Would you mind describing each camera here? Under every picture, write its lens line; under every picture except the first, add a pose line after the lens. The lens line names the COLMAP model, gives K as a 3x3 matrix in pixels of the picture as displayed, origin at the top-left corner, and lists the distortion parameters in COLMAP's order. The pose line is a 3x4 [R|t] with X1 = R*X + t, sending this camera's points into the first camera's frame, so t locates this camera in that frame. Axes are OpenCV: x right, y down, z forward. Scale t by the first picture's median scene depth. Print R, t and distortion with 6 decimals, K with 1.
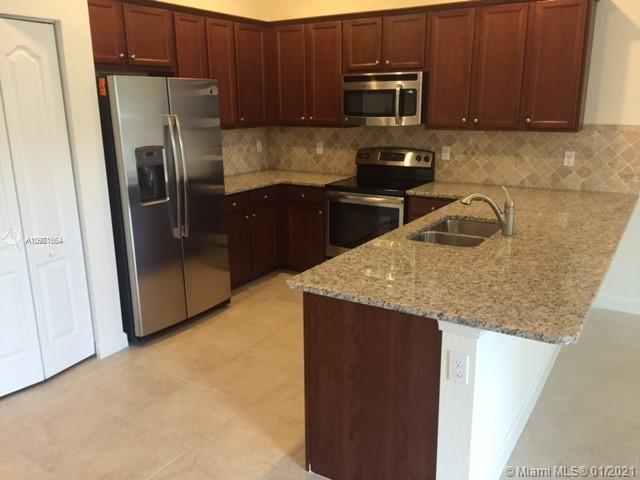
lens RADIAL K [[547.3, 0, 321.3], [0, 547.3, 241.2], [0, 0, 1]] dist [0.069626, -0.034674]
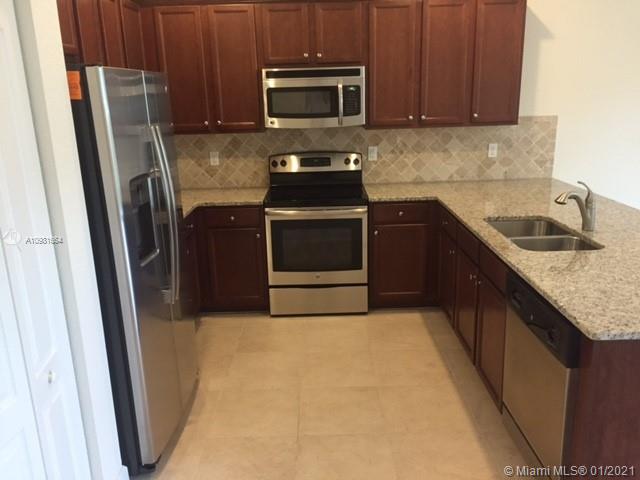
lens RADIAL K [[547.3, 0, 320.2], [0, 547.3, 241.4], [0, 0, 1]] dist [0.069626, -0.034674]
pose [[0.844555, -0.155777, 0.512309, -0.379710], [0.155018, 0.986907, 0.044536, -0.072143], [-0.512540, 0.041804, 0.857645, 0.263553]]
